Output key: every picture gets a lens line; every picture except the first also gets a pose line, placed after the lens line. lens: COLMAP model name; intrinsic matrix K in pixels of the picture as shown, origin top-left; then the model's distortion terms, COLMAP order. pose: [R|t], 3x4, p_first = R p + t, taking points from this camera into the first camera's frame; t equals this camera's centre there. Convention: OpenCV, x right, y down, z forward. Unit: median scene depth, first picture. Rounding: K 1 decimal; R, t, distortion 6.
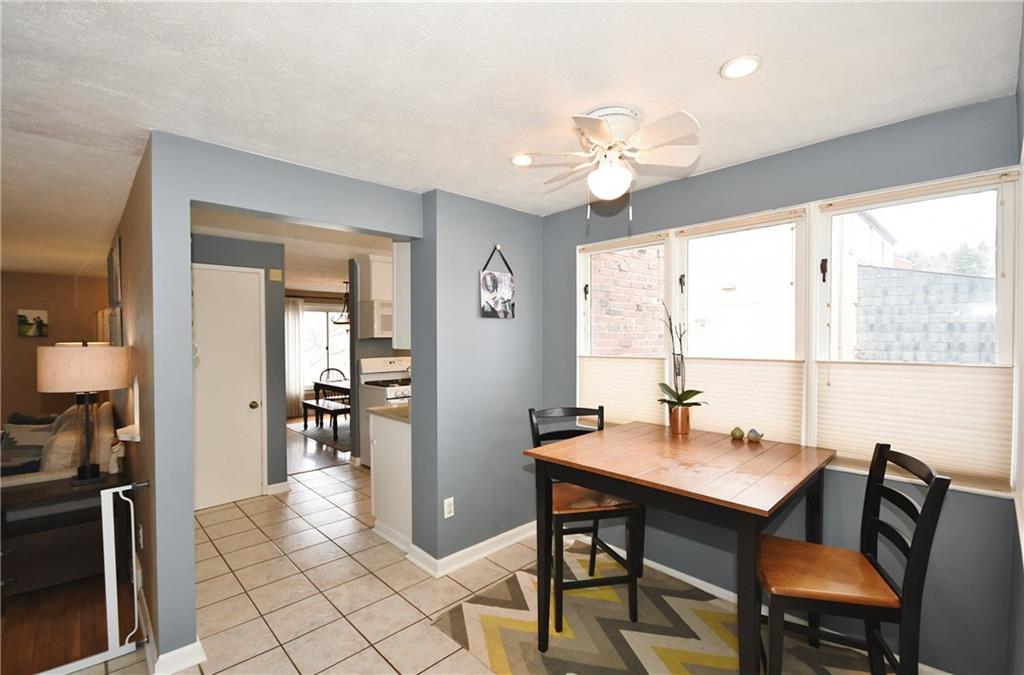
lens RADIAL K [[452.3, 0, 516.0], [0, 452.3, 336.0], [0, 0, 1]] dist [0.001310, -0.009159]
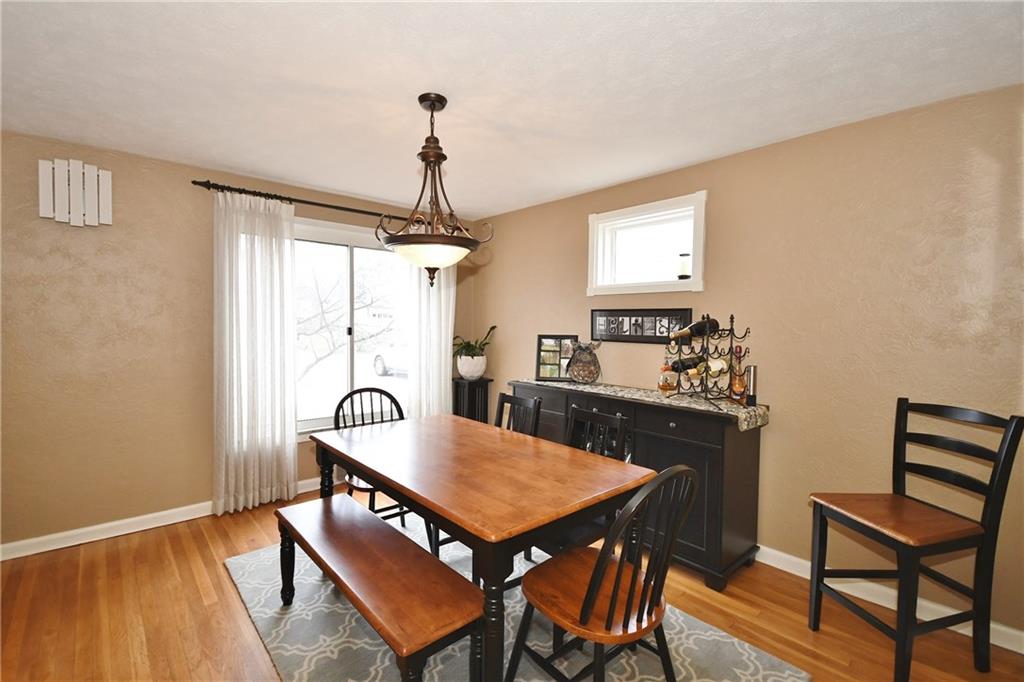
lens RADIAL K [[465.9, 0, 512.0], [0, 465.9, 341.0], [0, 0, 1]] dist [-0.000796, -0.000114]
pose [[0.999106, 0.023290, -0.035277, -0.303798], [-0.021855, 0.998939, 0.040533, 0.018437], [0.036184, -0.039726, 0.998555, 0.691225]]
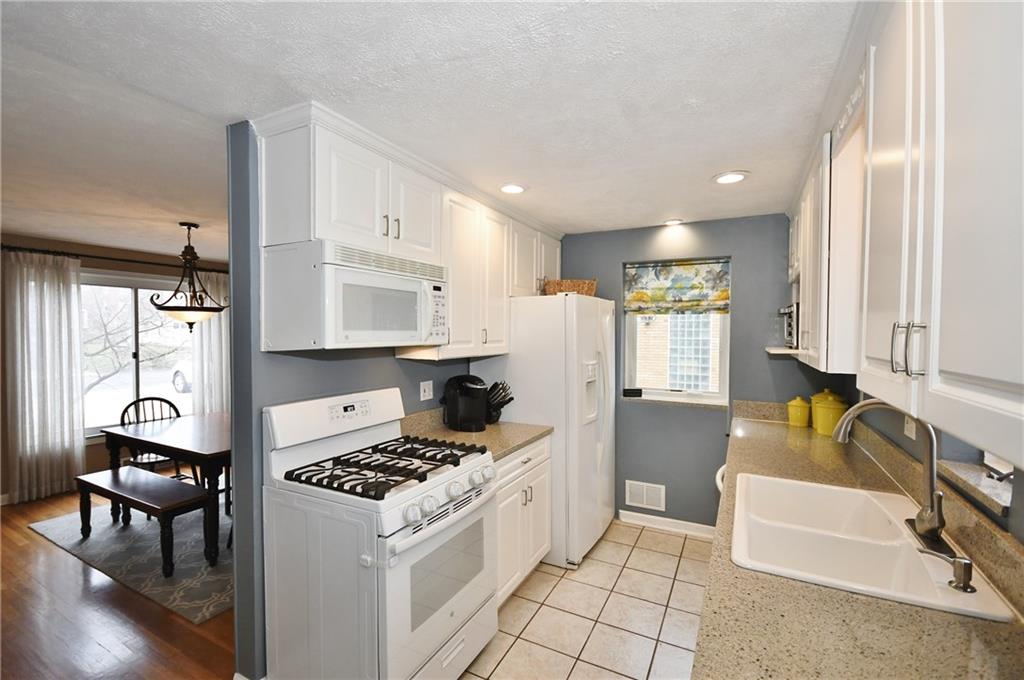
lens RADIAL K [[452.3, 0, 516.0], [0, 452.3, 338.5], [0, 0, 1]] dist [0.001310, -0.009159]
pose [[0.948713, 0.005965, 0.316081, -0.190279], [-0.011050, 0.999837, 0.014297, -0.007167], [-0.315944, -0.017056, 0.948625, 0.422322]]
